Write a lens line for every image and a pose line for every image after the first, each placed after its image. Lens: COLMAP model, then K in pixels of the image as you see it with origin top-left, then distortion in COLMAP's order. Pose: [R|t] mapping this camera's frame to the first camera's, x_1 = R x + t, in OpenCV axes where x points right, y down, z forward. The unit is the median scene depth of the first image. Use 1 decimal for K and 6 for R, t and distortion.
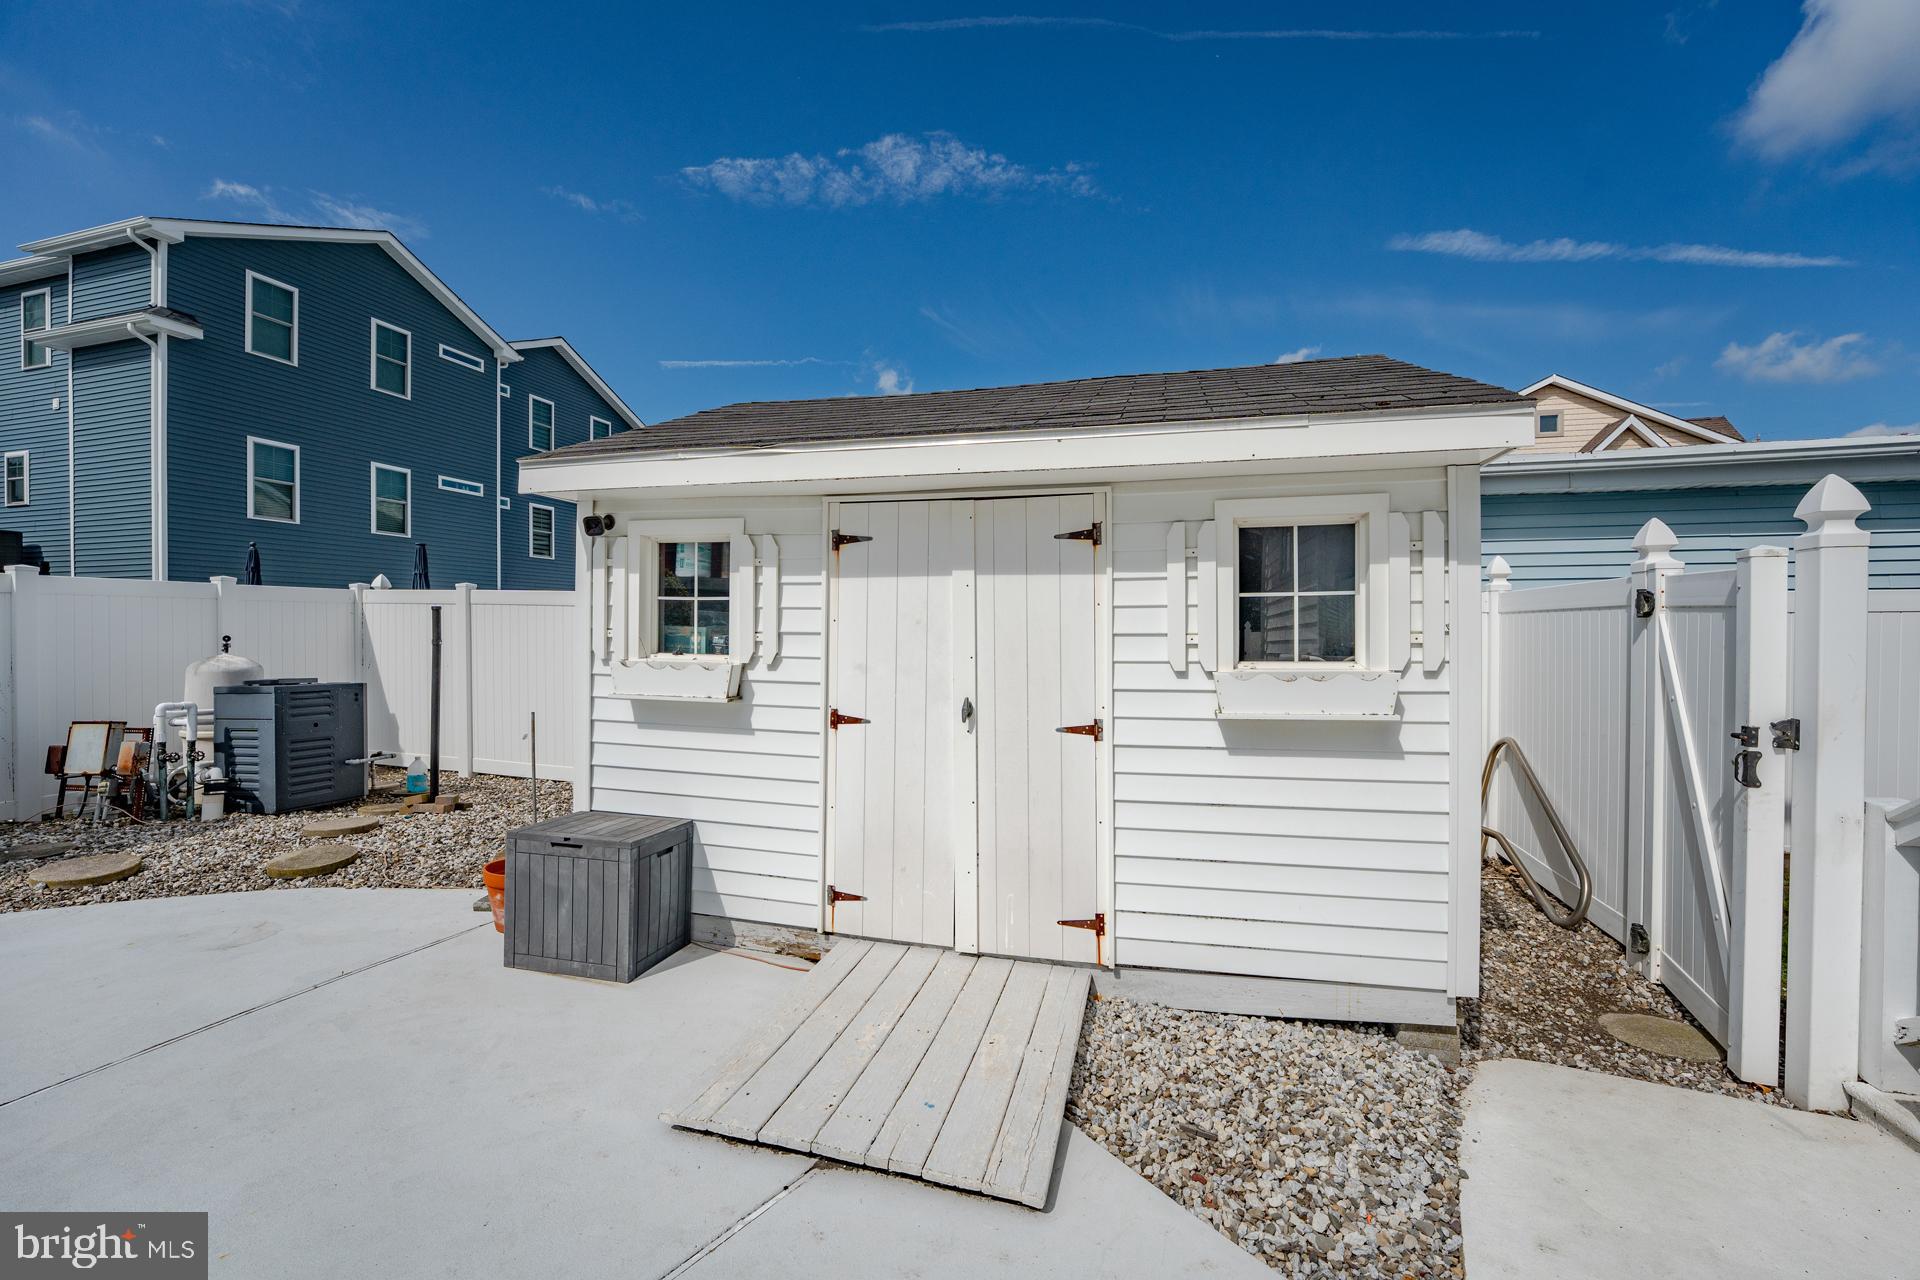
lens RADIAL K [[780.9, 0, 962.4], [0, 780.9, 640.1], [0, 0, 1]] dist [-0.027644, 0.003442]
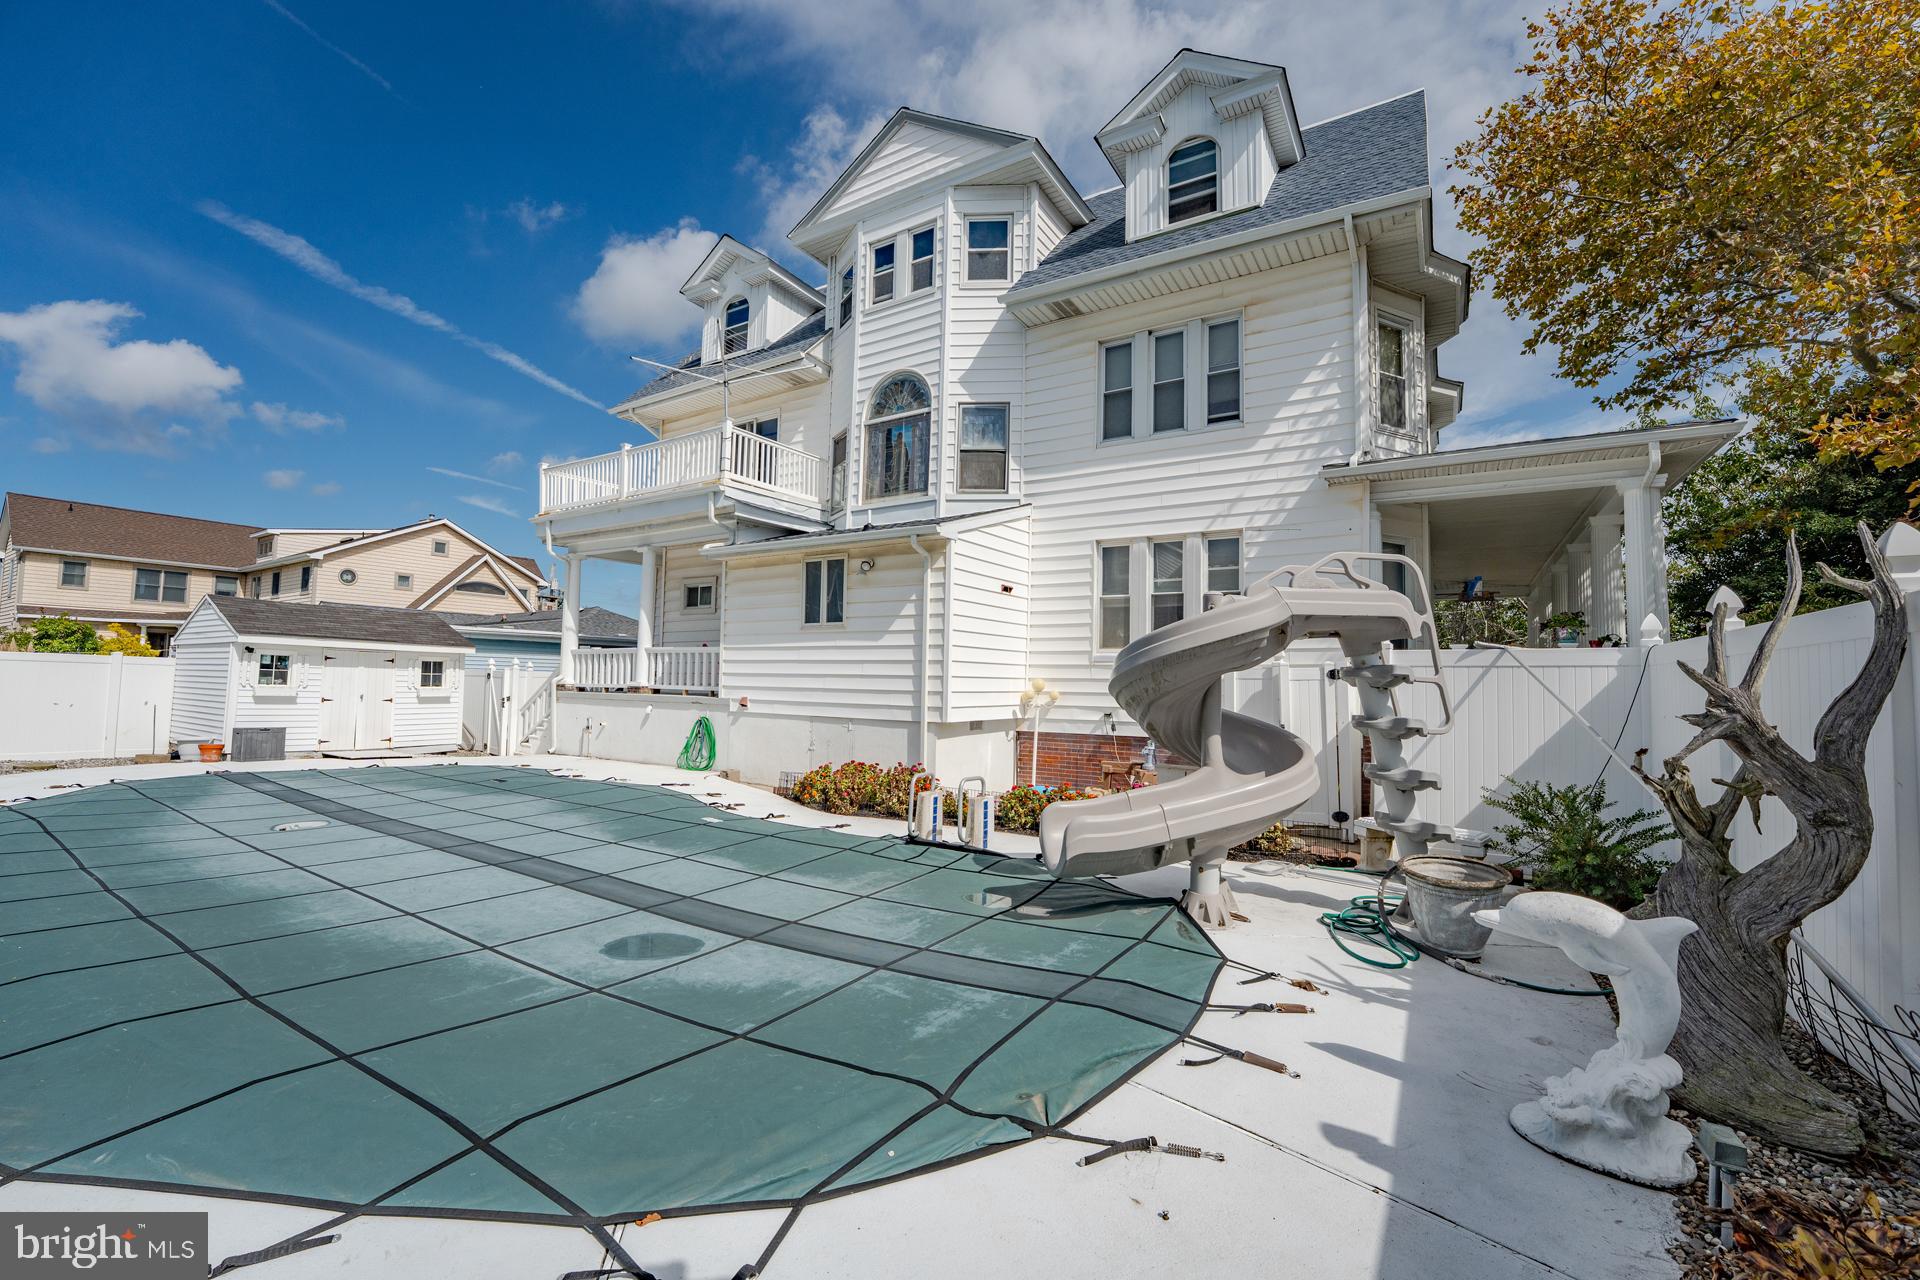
lens RADIAL K [[780.9, 0, 961.5], [0, 780.9, 640.4], [0, 0, 1]] dist [-0.027644, 0.003442]
pose [[0.289031, 0.061429, 0.955347, -3.181144], [-0.004593, 0.998017, -0.062783, 0.023041], [-0.957309, 0.013758, 0.288739, -3.560686]]
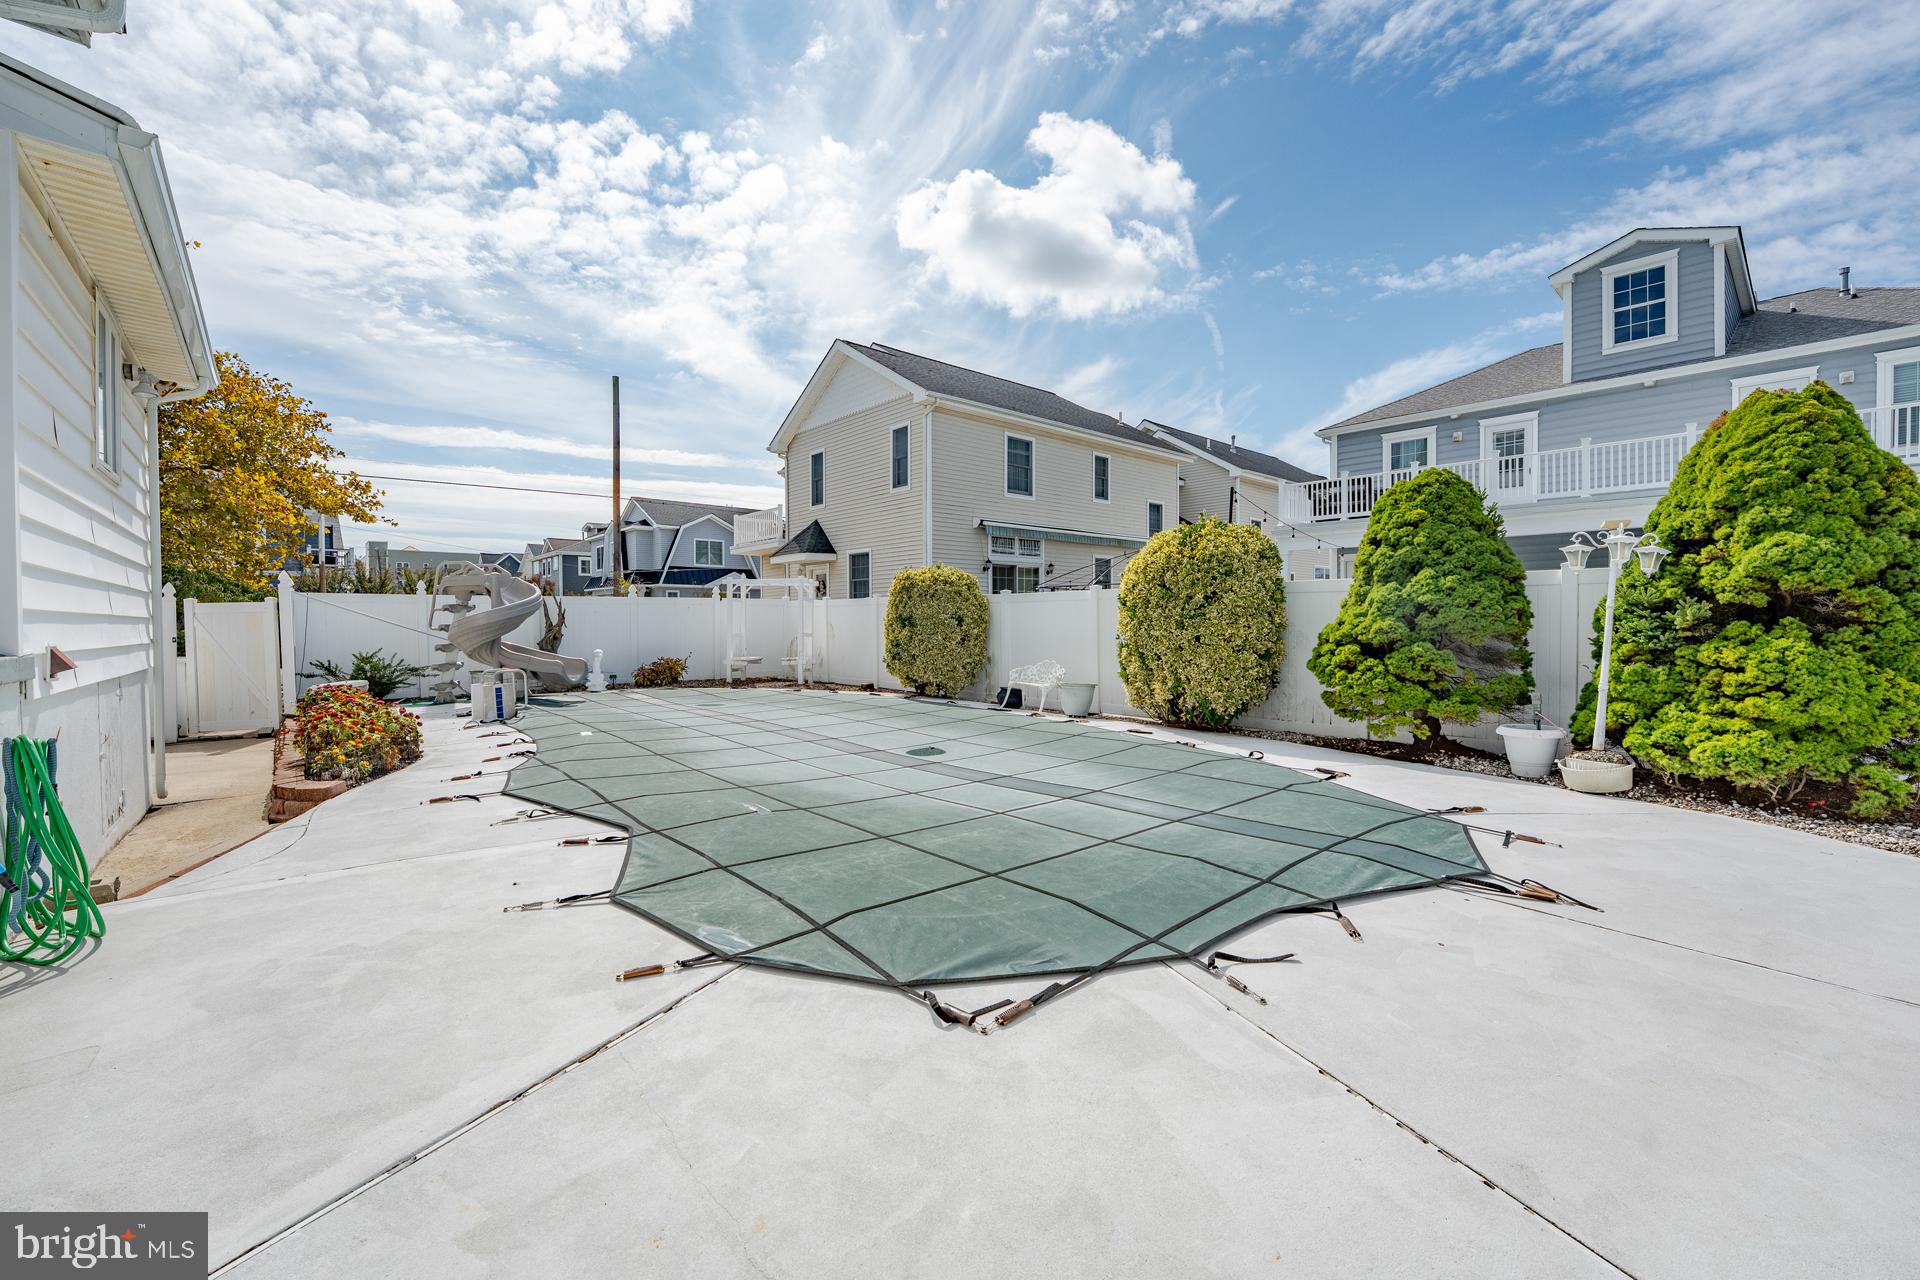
lens RADIAL K [[780.9, 0, 964.5], [0, 780.9, 637.8], [0, 0, 1]] dist [-0.027644, 0.003442]
pose [[-0.545139, 0.021058, -0.838081, 0.392904], [-0.005960, 0.999562, 0.028991, 0.012602], [0.838325, 0.020799, -0.544775, 0.351660]]
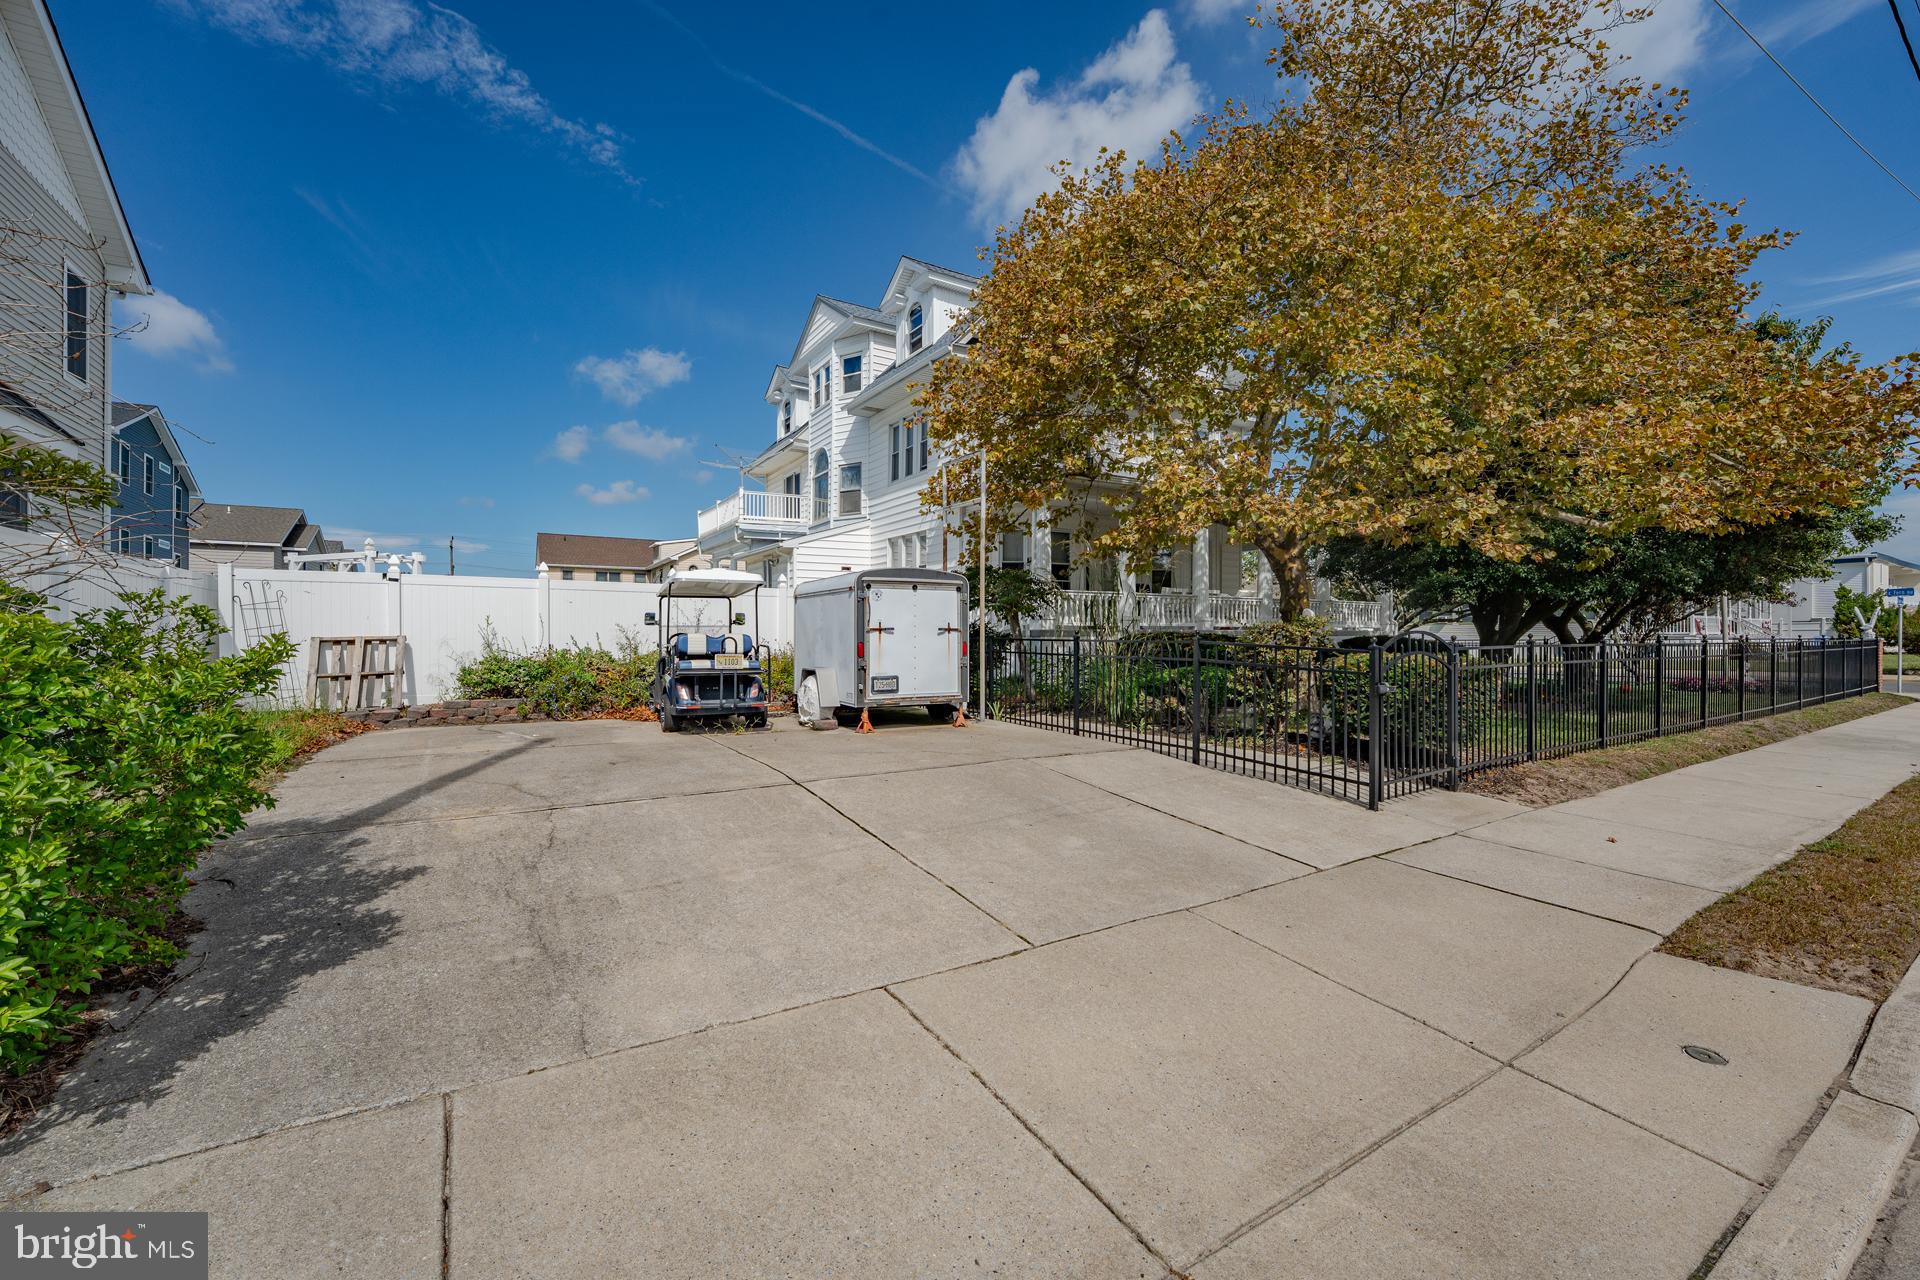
lens RADIAL K [[780.9, 0, 959.8], [0, 780.9, 641.5], [0, 0, 1]] dist [-0.027644, 0.003442]
pose [[0.672917, -0.007036, 0.739684, -4.038608], [0.008101, 0.999965, 0.002142, 0.187924], [-0.739674, 0.004551, 0.672950, -8.010421]]
